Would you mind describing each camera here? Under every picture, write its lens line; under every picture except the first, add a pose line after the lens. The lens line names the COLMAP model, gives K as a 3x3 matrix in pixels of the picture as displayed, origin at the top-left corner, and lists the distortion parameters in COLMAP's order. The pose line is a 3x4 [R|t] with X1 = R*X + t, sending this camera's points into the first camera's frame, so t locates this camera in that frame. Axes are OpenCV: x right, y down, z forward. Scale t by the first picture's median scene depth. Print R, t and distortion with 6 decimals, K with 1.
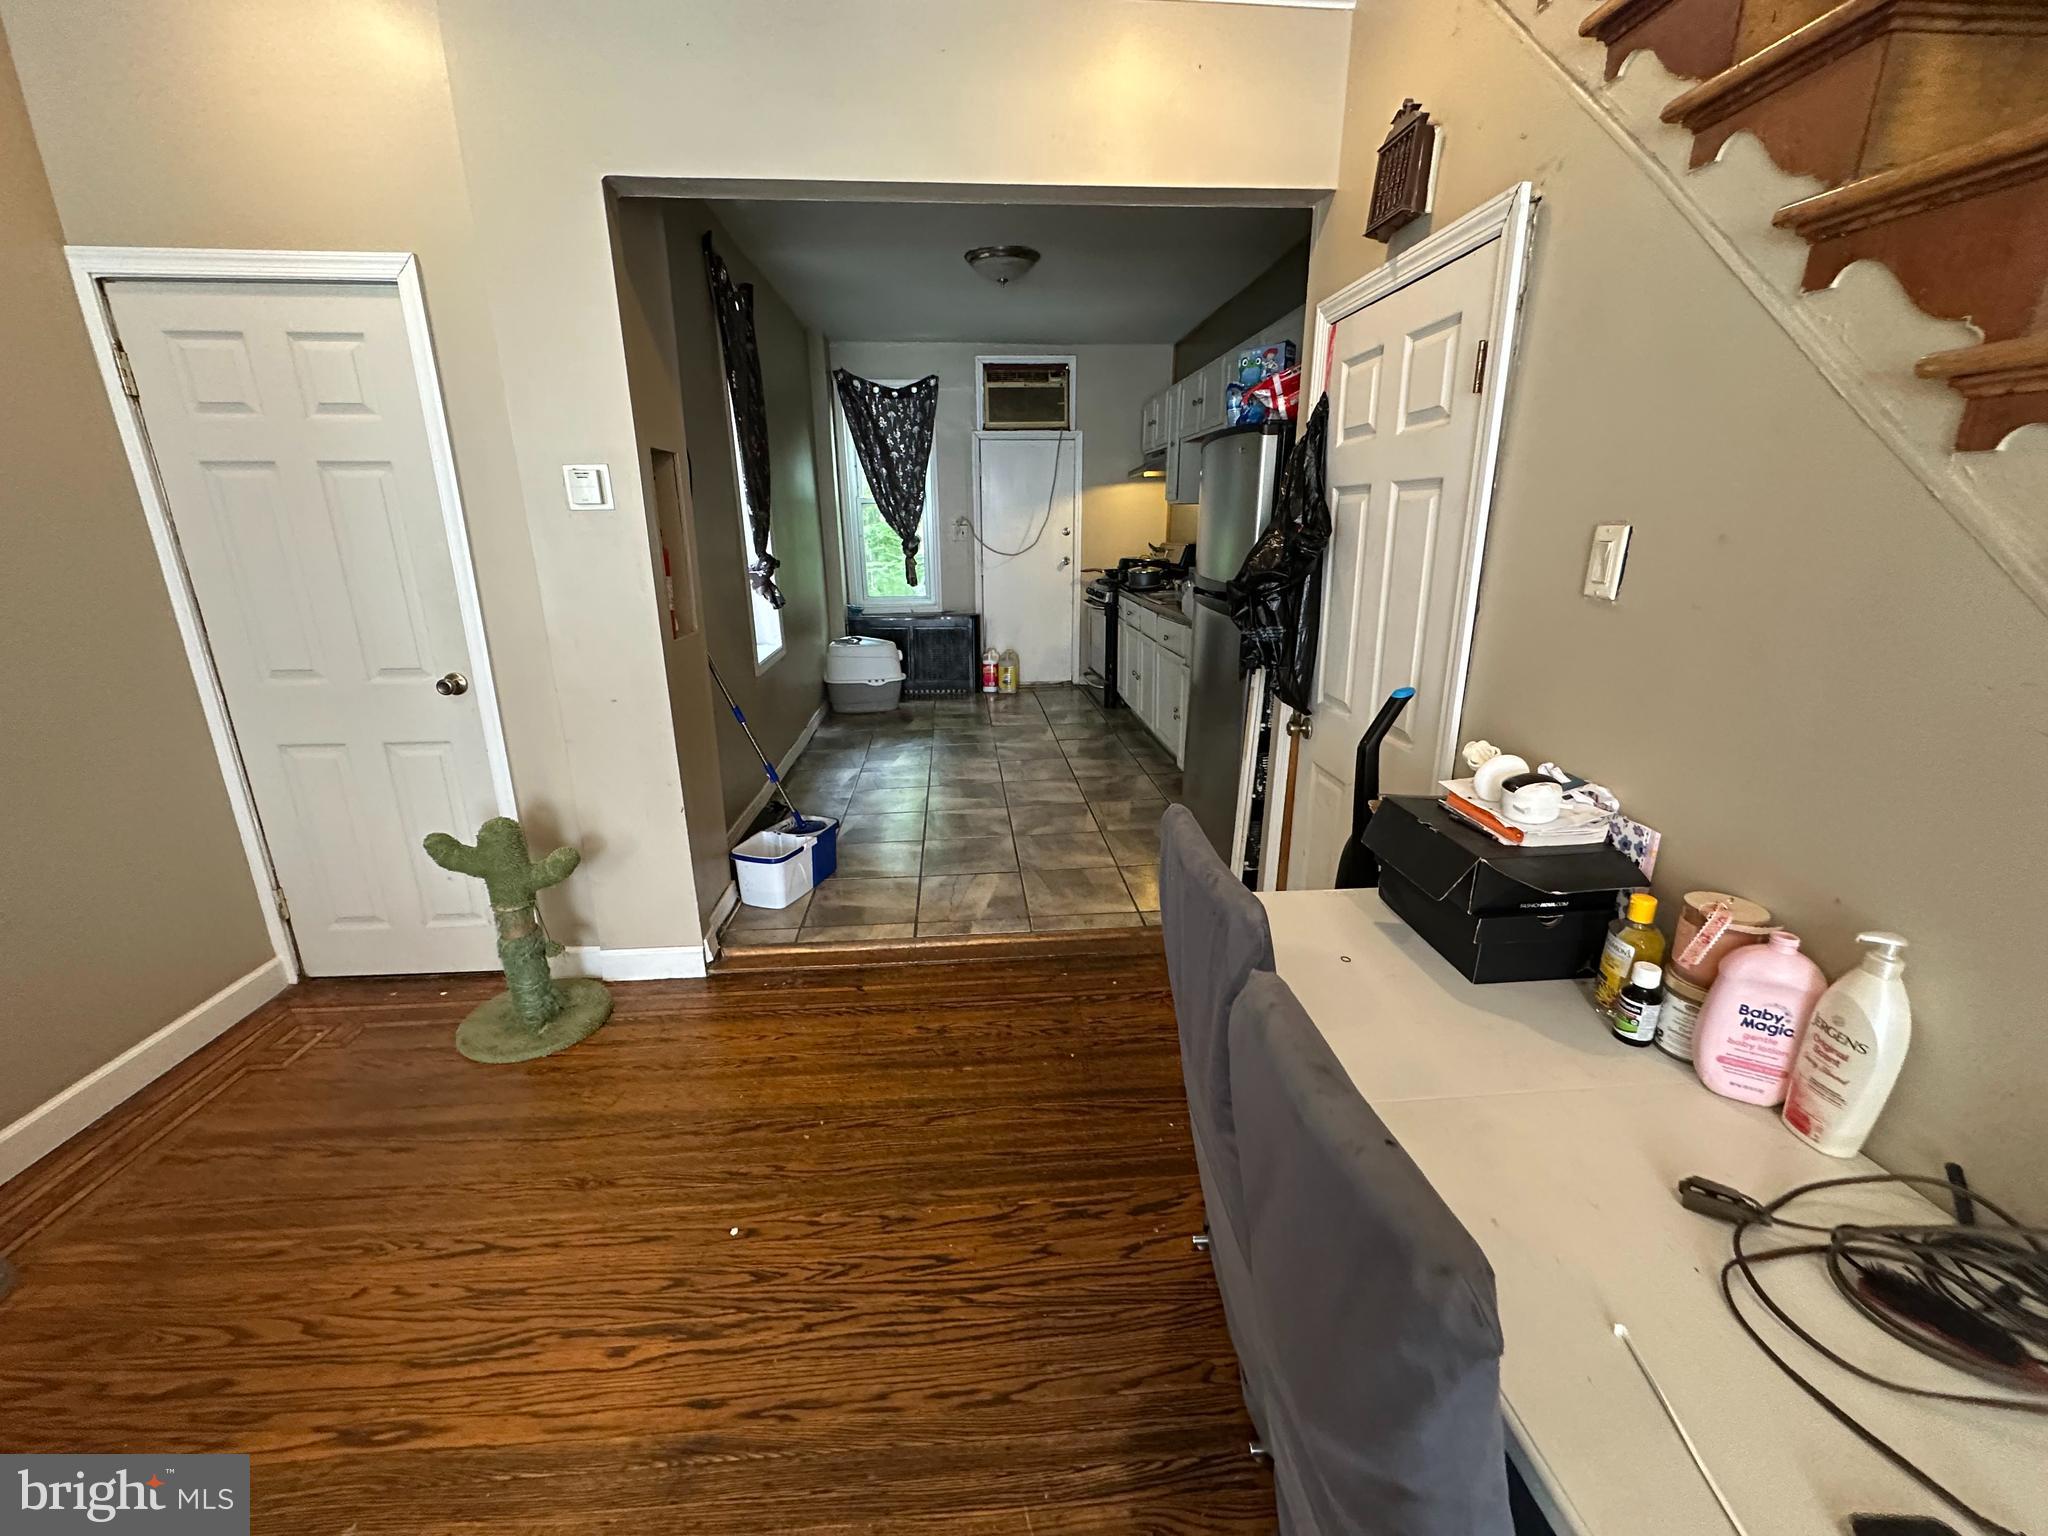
lens RADIAL K [[819.5, 0, 1024.0], [0, 819.5, 768.0], [0, 0, 1]] dist [-0.000021, 0.000059]
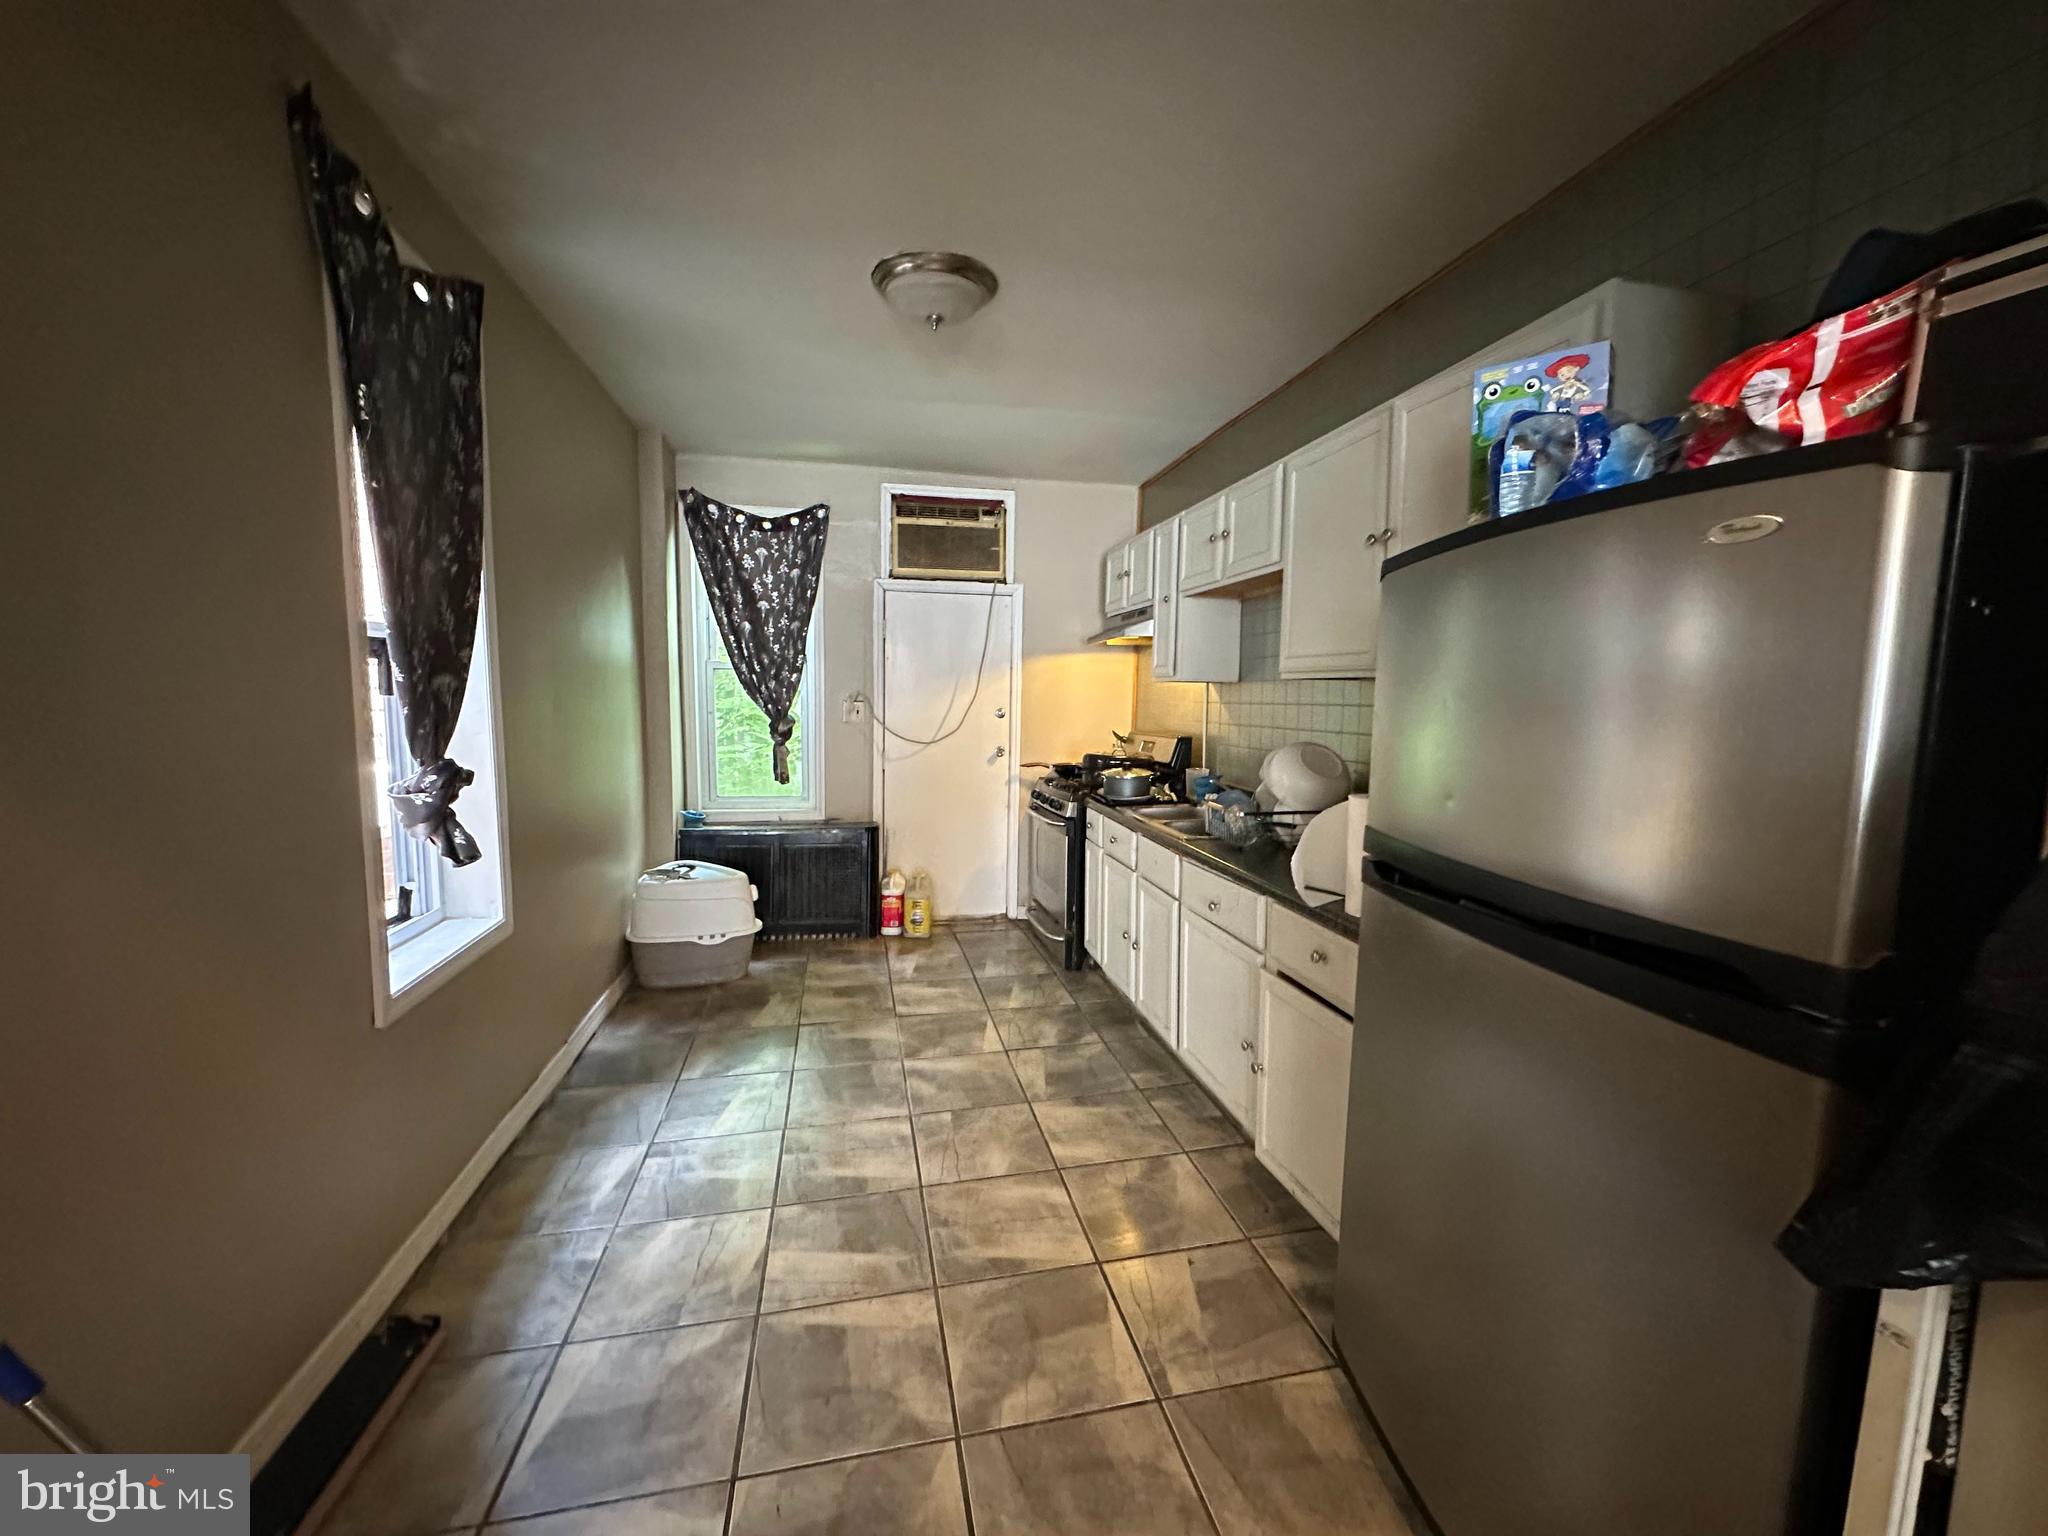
lens RADIAL K [[819.5, 0, 1024.0], [0, 819.5, 768.0], [0, 0, 1]] dist [-0.000021, 0.000059]
pose [[0.991784, 0.012693, 0.127295, -0.022077], [0.013045, 0.979842, -0.199346, -0.099434], [-0.127259, 0.199369, 0.971626, 0.311097]]
